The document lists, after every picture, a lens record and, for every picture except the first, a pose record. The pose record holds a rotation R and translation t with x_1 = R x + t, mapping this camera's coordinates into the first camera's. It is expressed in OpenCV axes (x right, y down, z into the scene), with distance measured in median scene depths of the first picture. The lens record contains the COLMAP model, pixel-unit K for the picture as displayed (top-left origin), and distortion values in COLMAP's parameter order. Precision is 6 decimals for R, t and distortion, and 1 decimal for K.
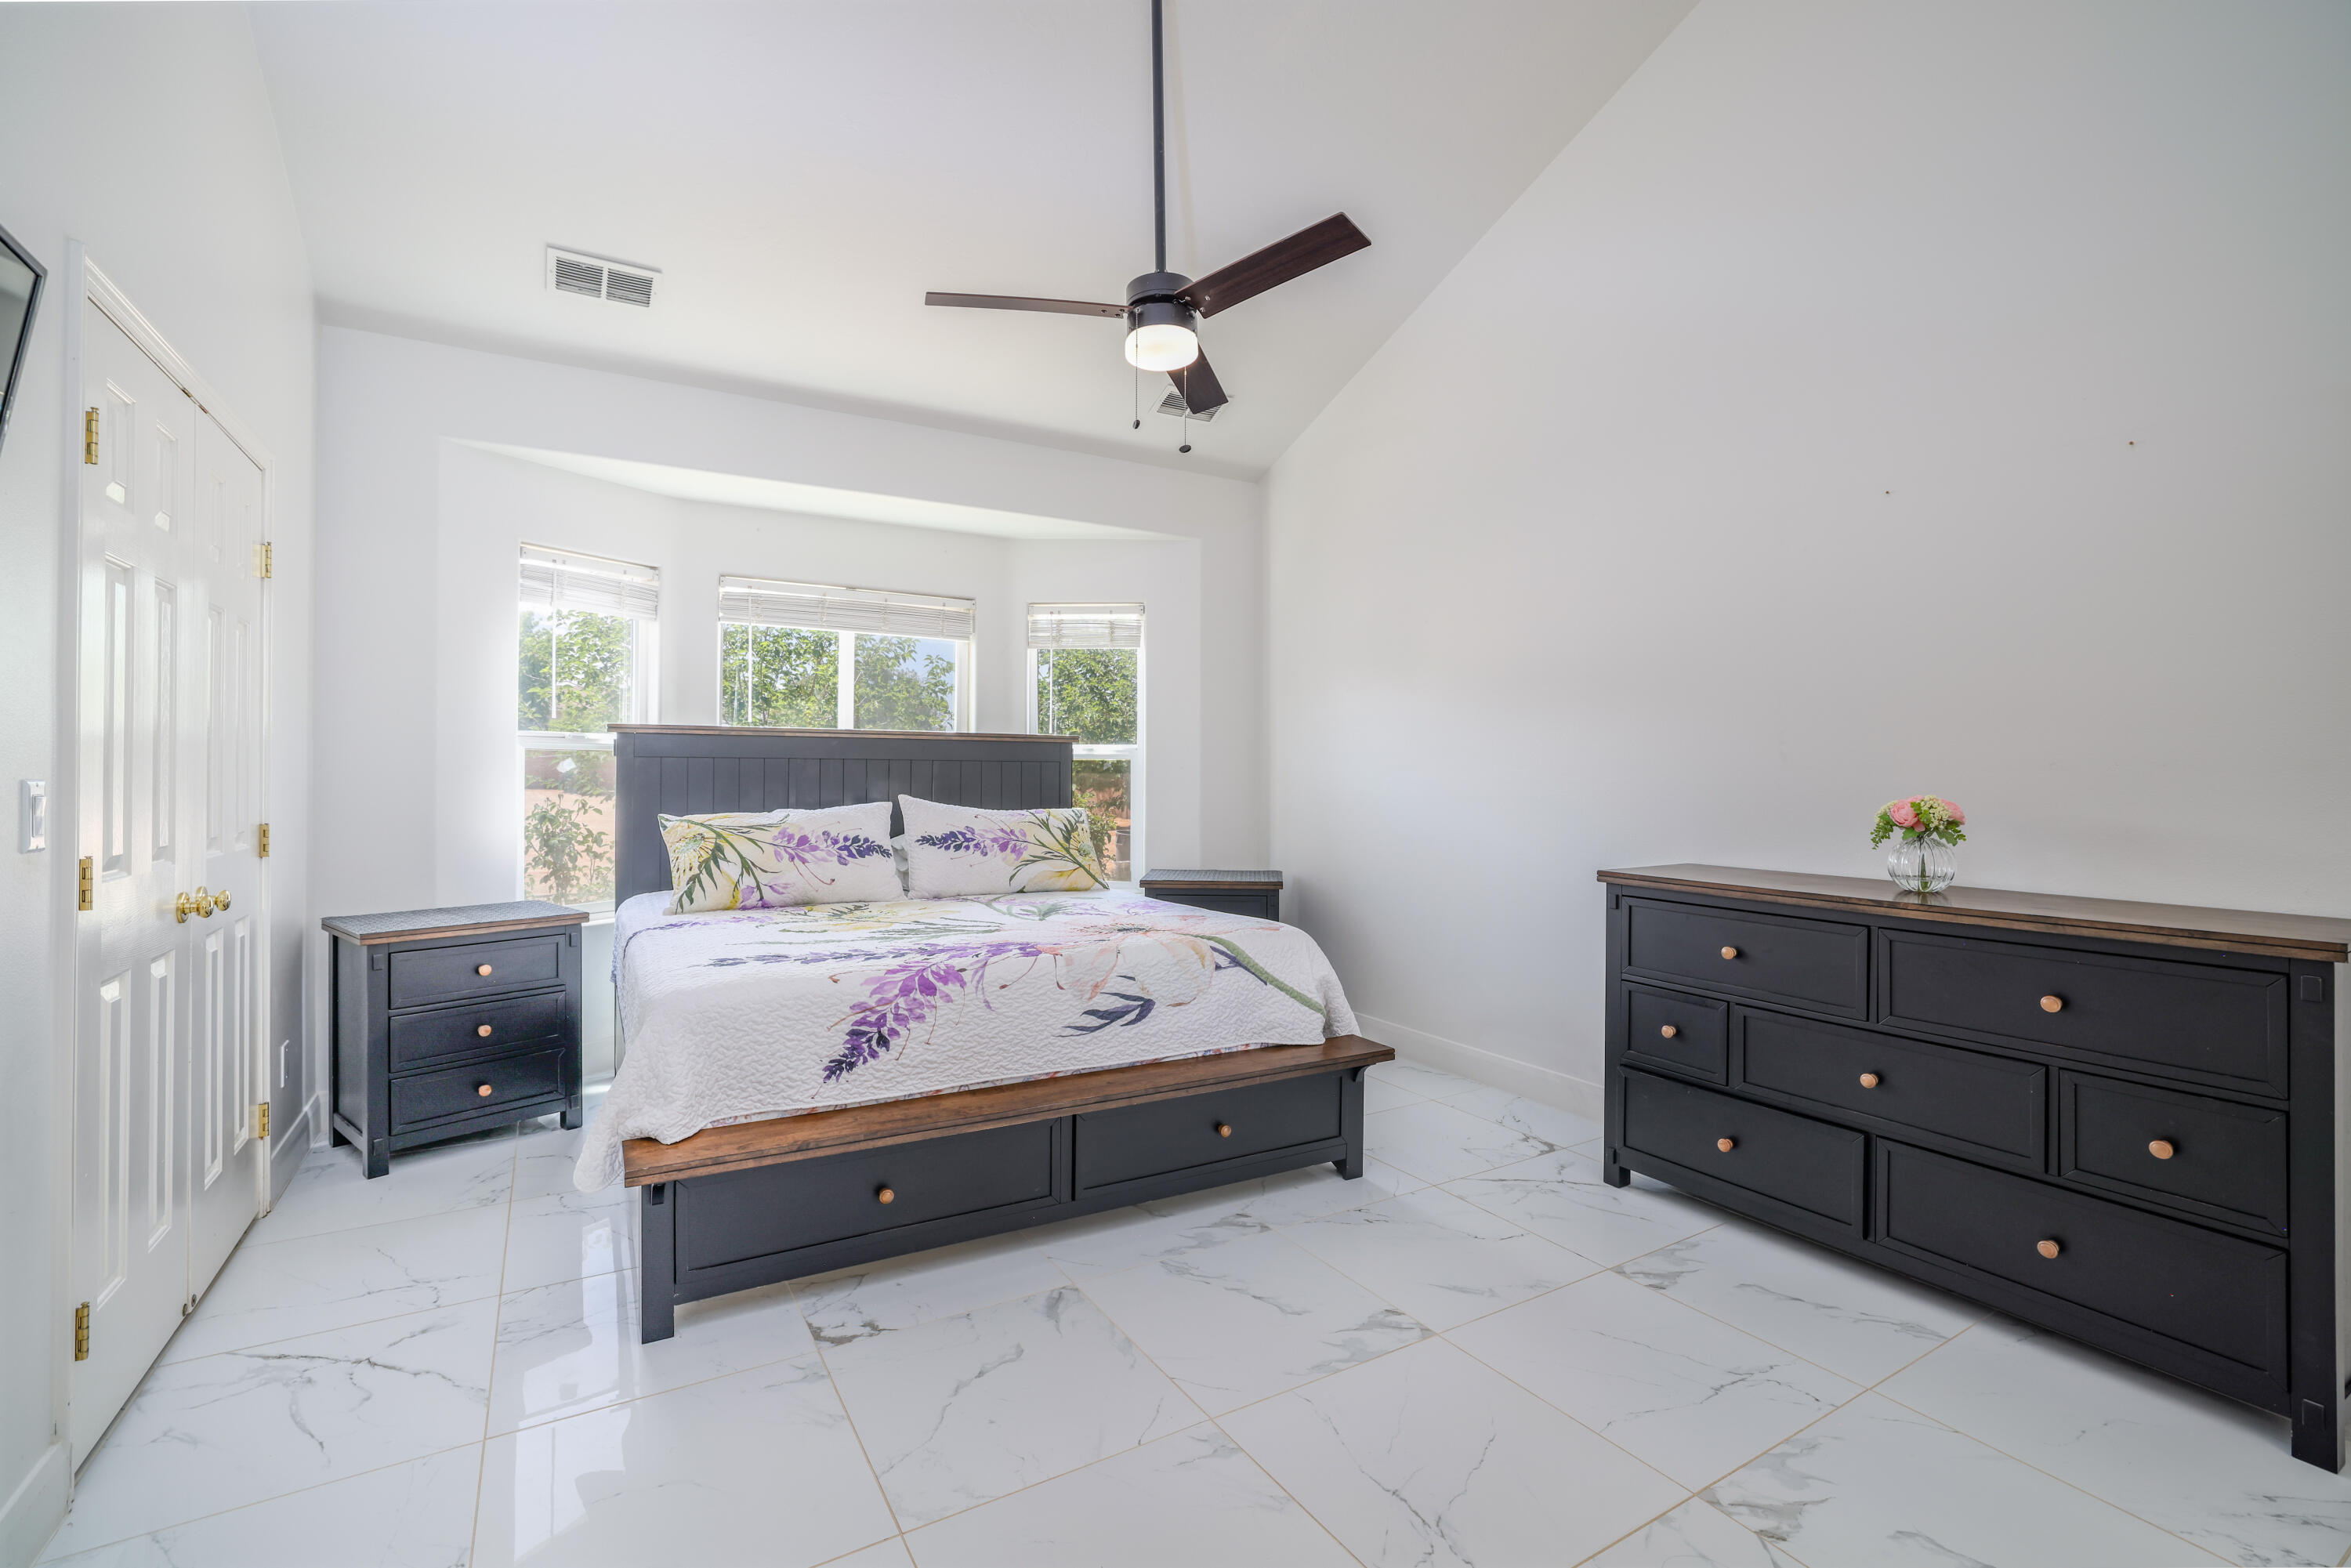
lens RADIAL K [[1037.2, 0, 1173.9], [0, 1037.2, 779.0], [0, 0, 1]] dist [-0.026345, 0.006599]
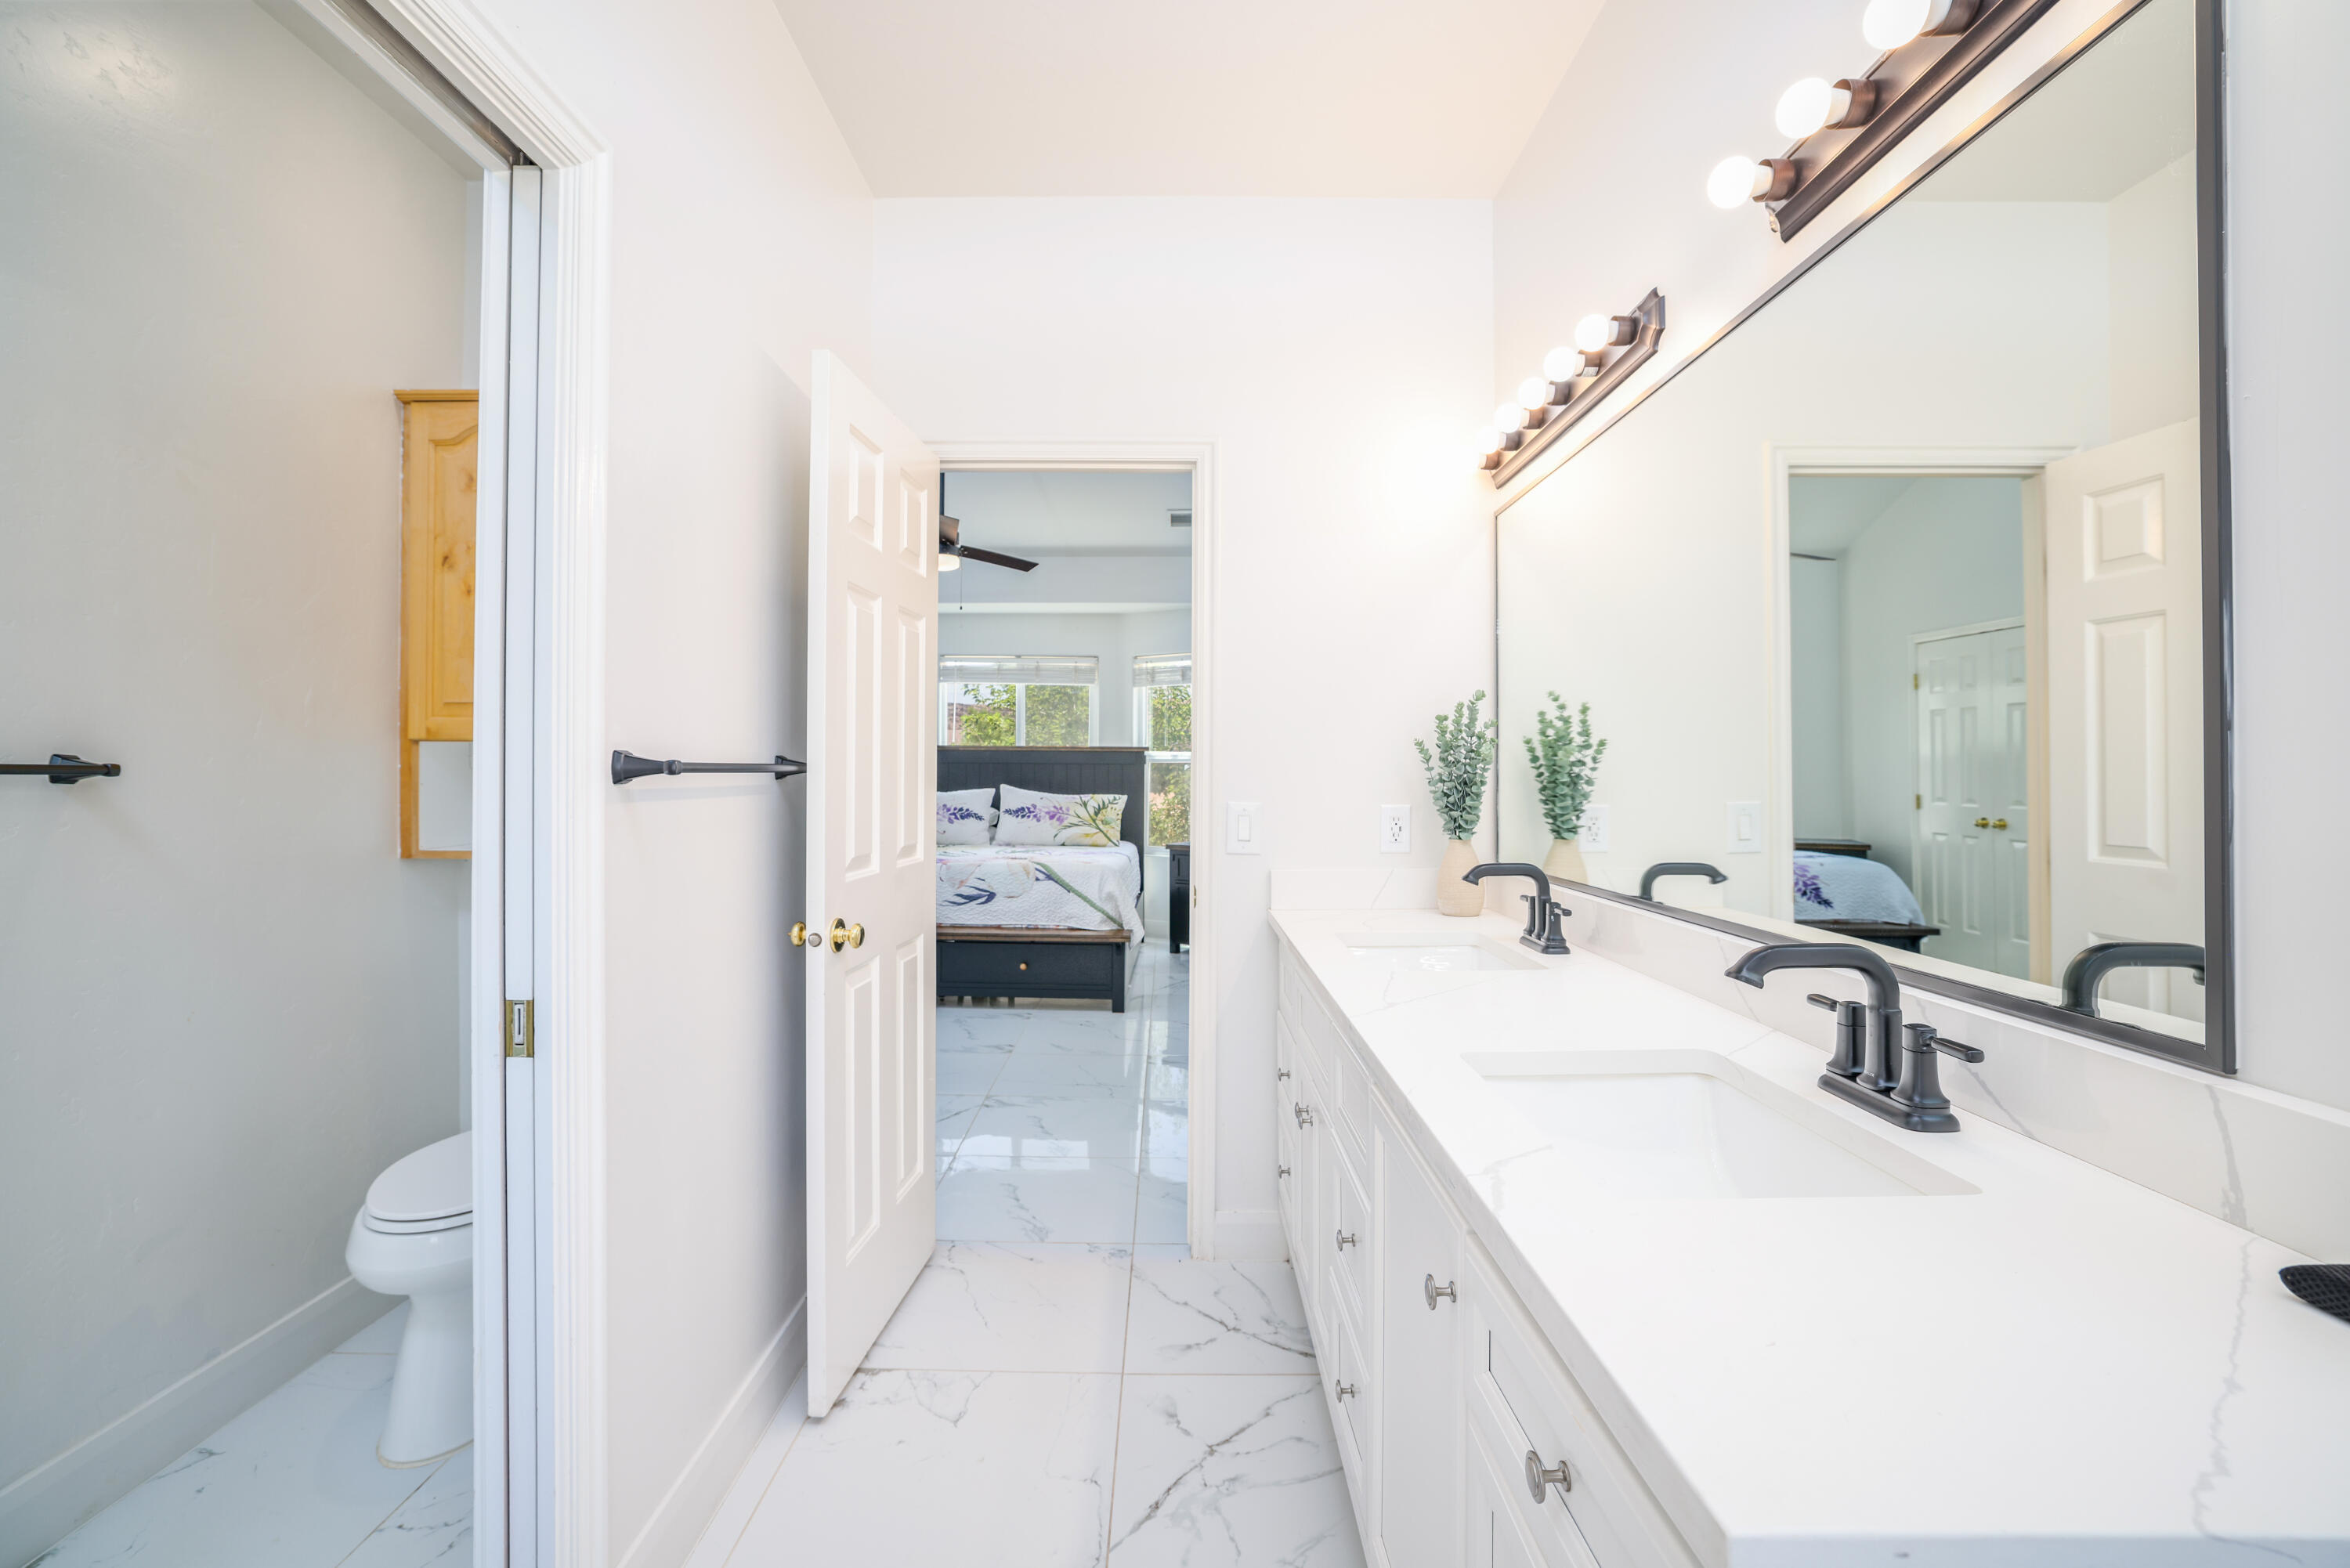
lens RADIAL K [[1036.7, 0, 1169.9], [0, 1036.7, 775.3], [0, 0, 1]] dist [-0.026345, 0.006599]
pose [[0.854439, 0.000407, -0.519552, 0.855240], [-0.002592, 0.999991, -0.003478, 0.005027], [0.519546, 0.004319, 0.854432, -0.303785]]
